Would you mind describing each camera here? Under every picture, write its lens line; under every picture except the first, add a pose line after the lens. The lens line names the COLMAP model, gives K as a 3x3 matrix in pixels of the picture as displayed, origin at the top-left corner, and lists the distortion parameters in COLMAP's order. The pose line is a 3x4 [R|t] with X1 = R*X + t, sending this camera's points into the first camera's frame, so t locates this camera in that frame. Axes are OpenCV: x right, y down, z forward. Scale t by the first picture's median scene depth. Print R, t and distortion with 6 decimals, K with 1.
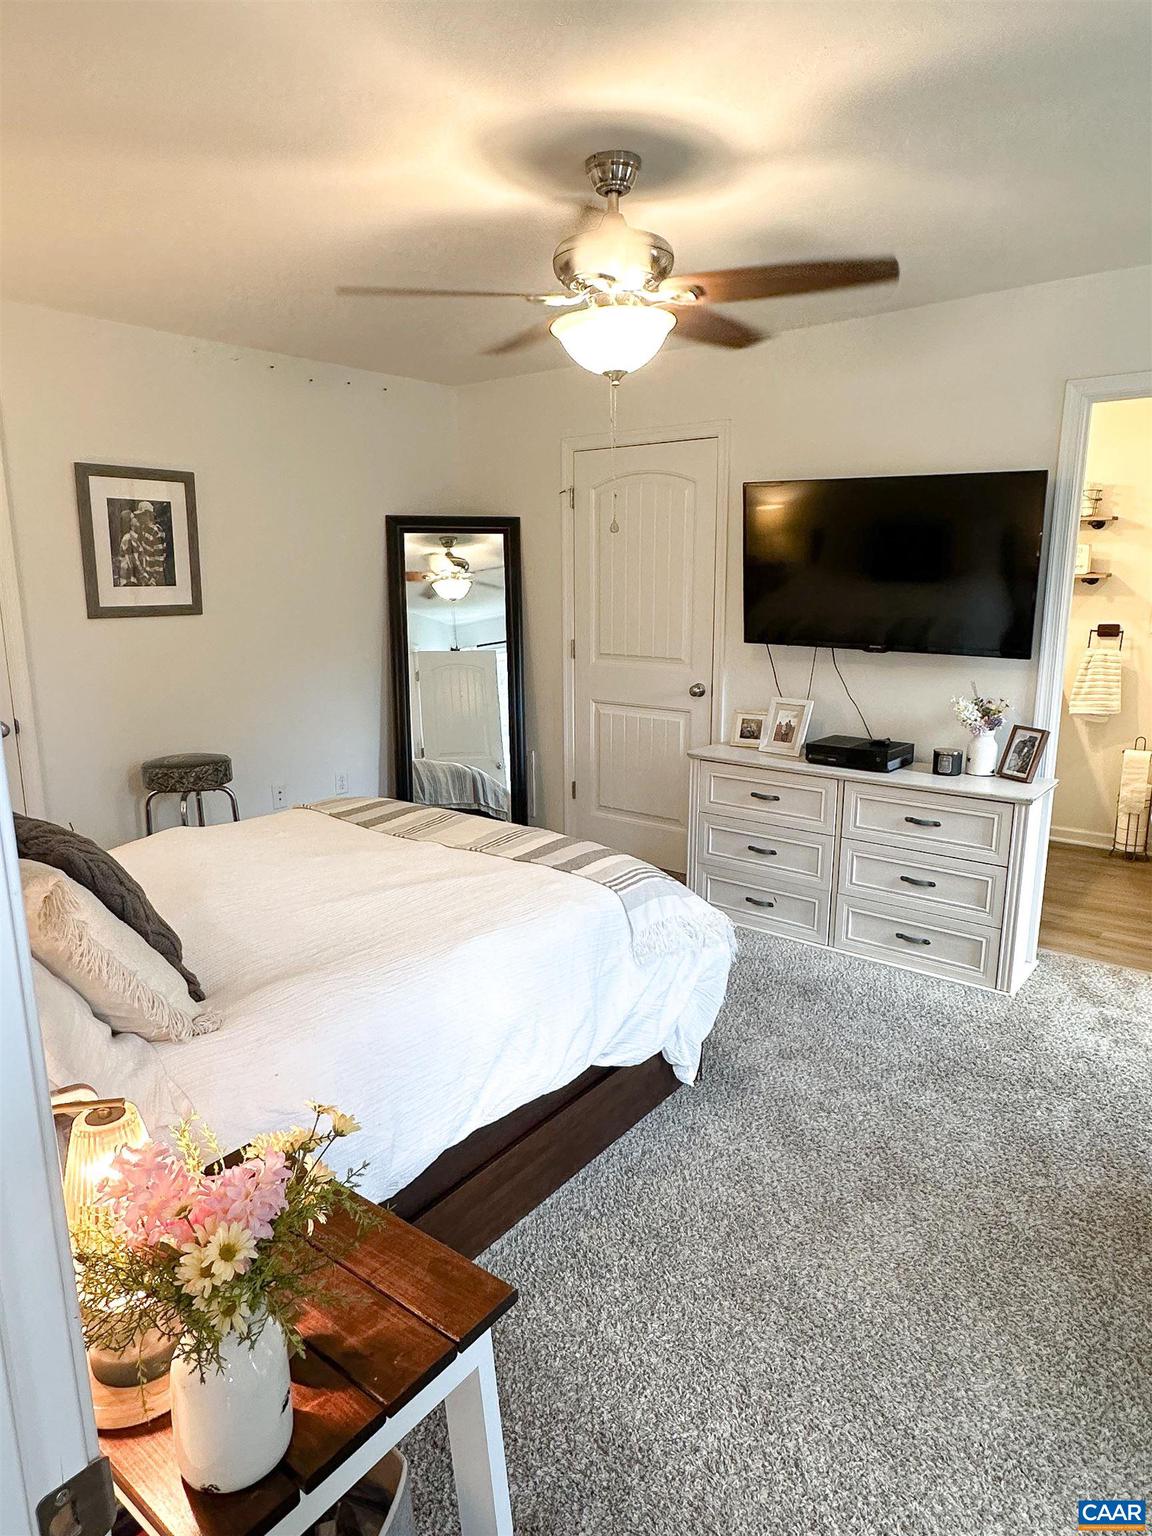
lens RADIAL K [[938.3, 0, 569.4], [0, 938.3, 761.5], [0, 0, 1]] dist [-0.000500, -0.000155]
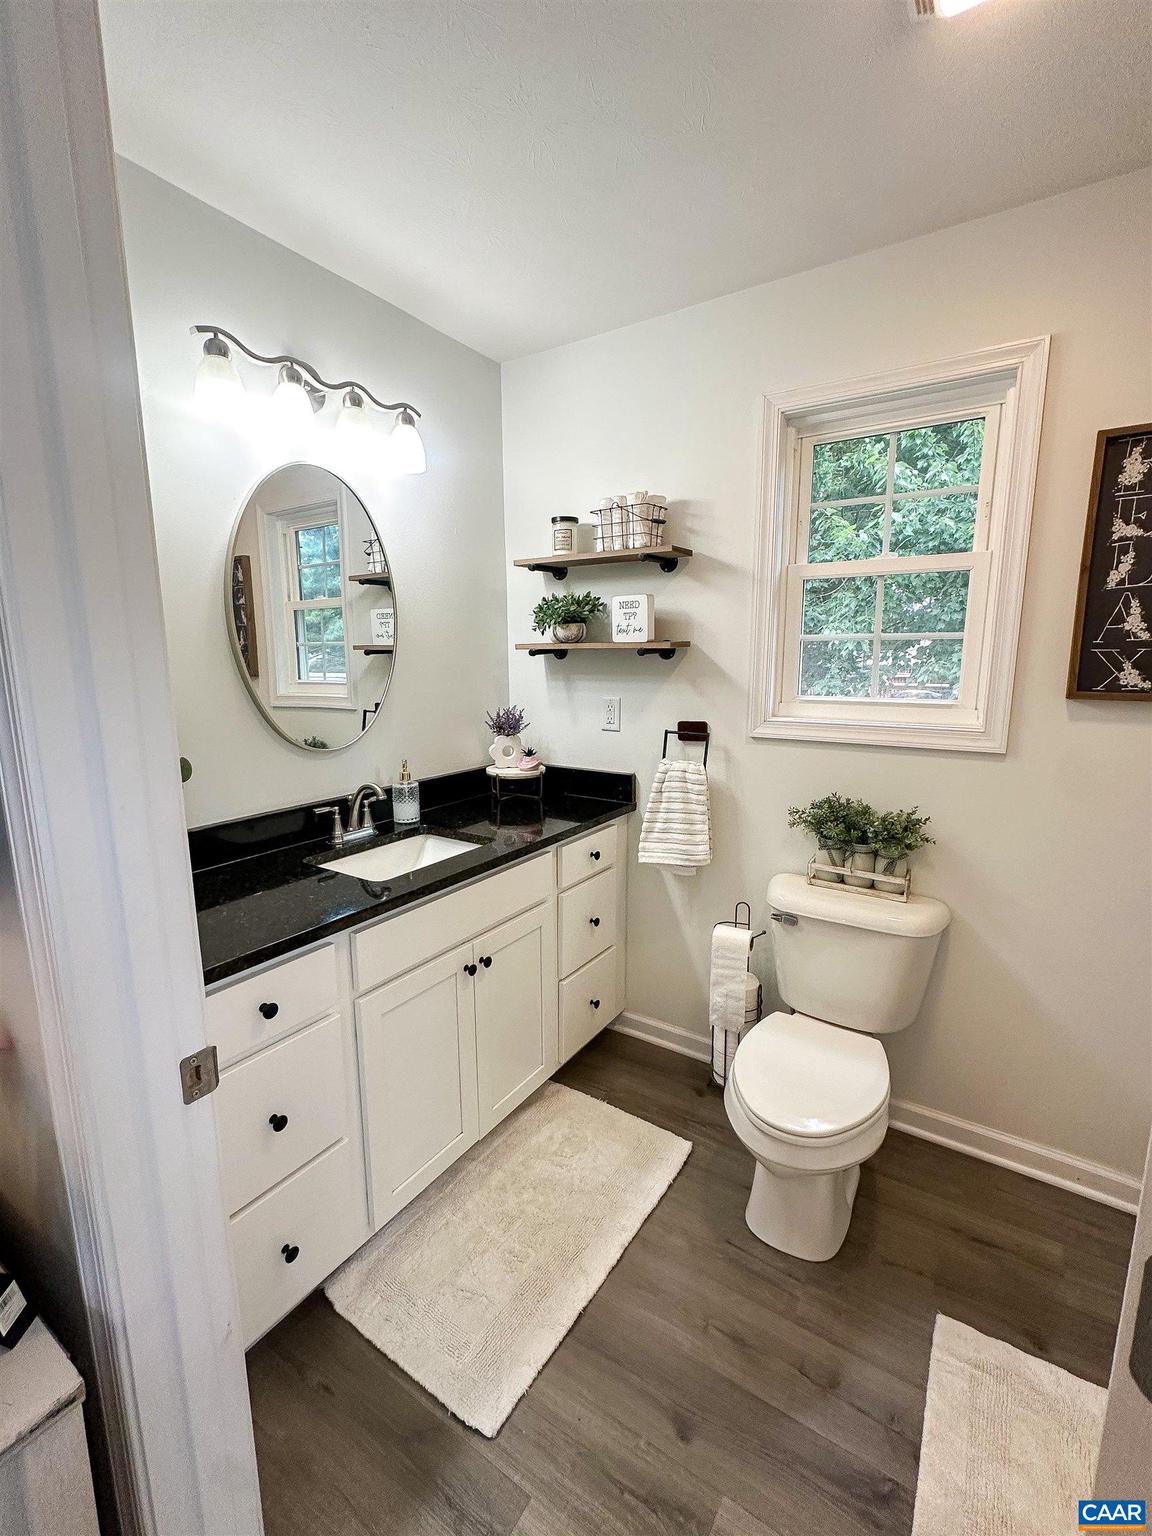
lens RADIAL K [[665.7, 0, 575.5], [0, 665.7, 765.3], [0, 0, 1]] dist [0.001811, 0.000055]
pose [[0.996952, -0.011843, 0.077116, 0.925855], [0.015098, 0.999013, -0.041763, -0.198935], [-0.076545, 0.042800, 0.996147, 1.124598]]
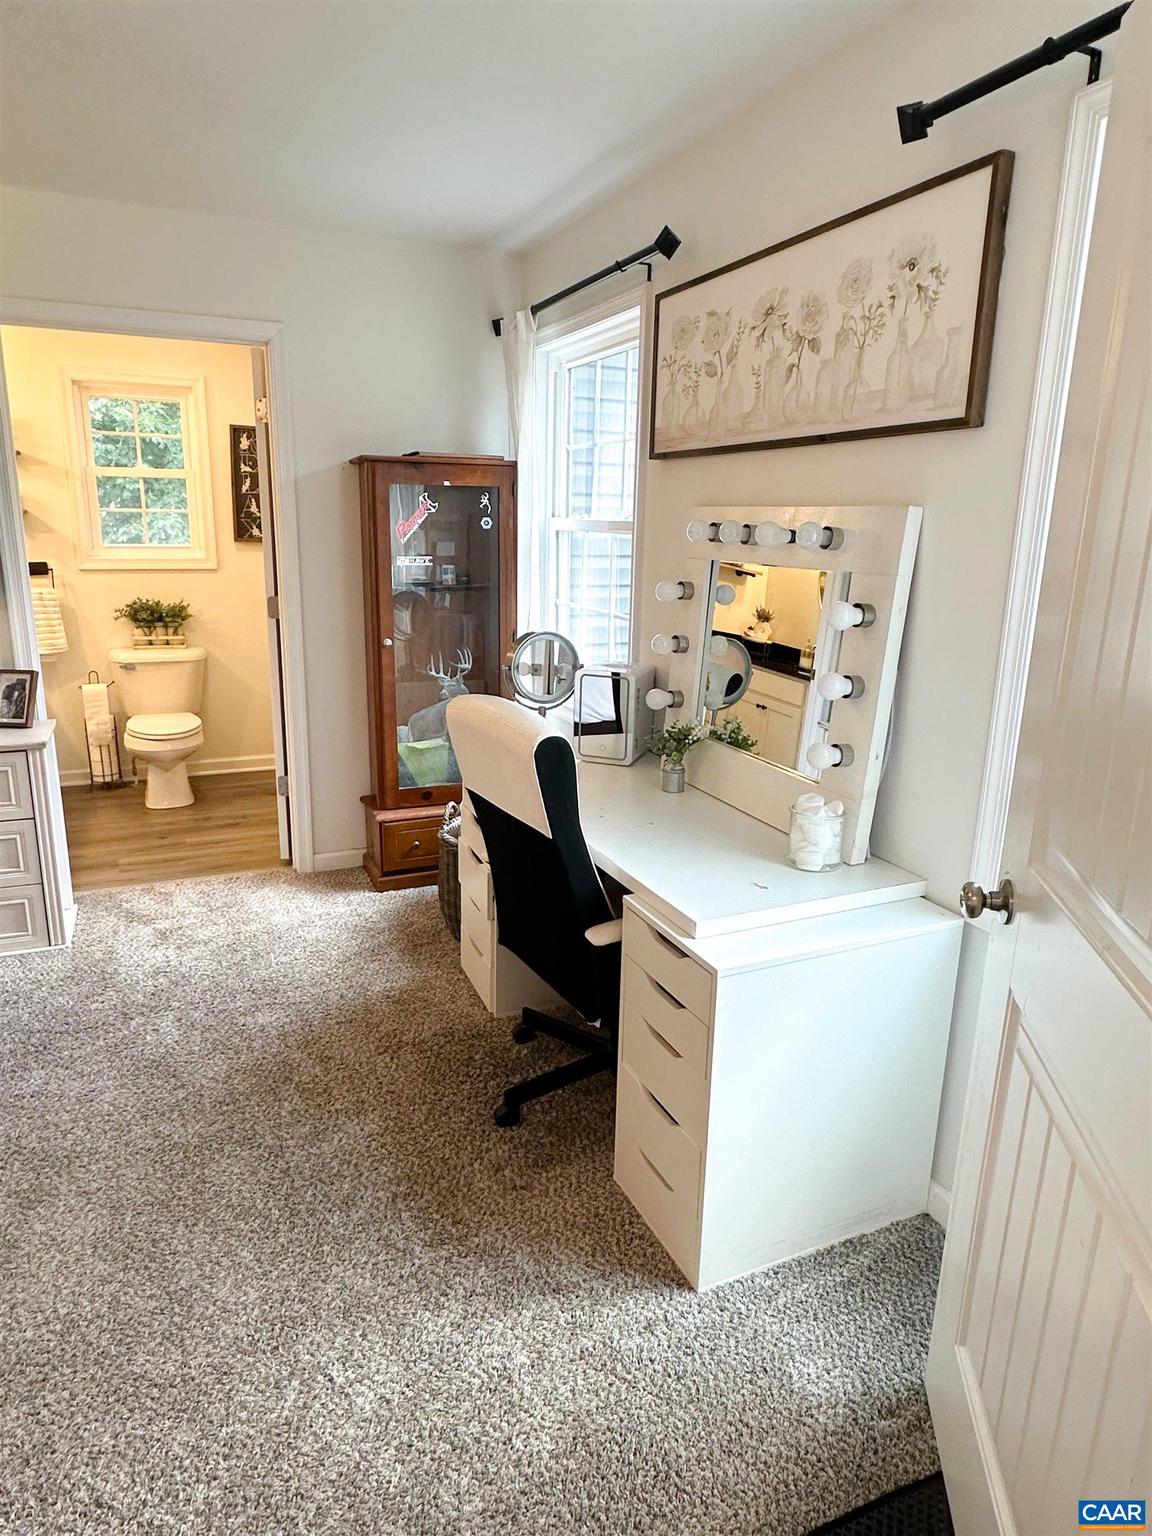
lens RADIAL K [[938.3, 0, 566.6], [0, 938.3, 764.1], [0, 0, 1]] dist [-0.000500, -0.000155]
pose [[0.474138, -0.205965, 0.856021, -0.097608], [0.155866, 0.976532, 0.148629, 0.003369], [-0.866544, 0.062954, 0.495114, 0.082595]]
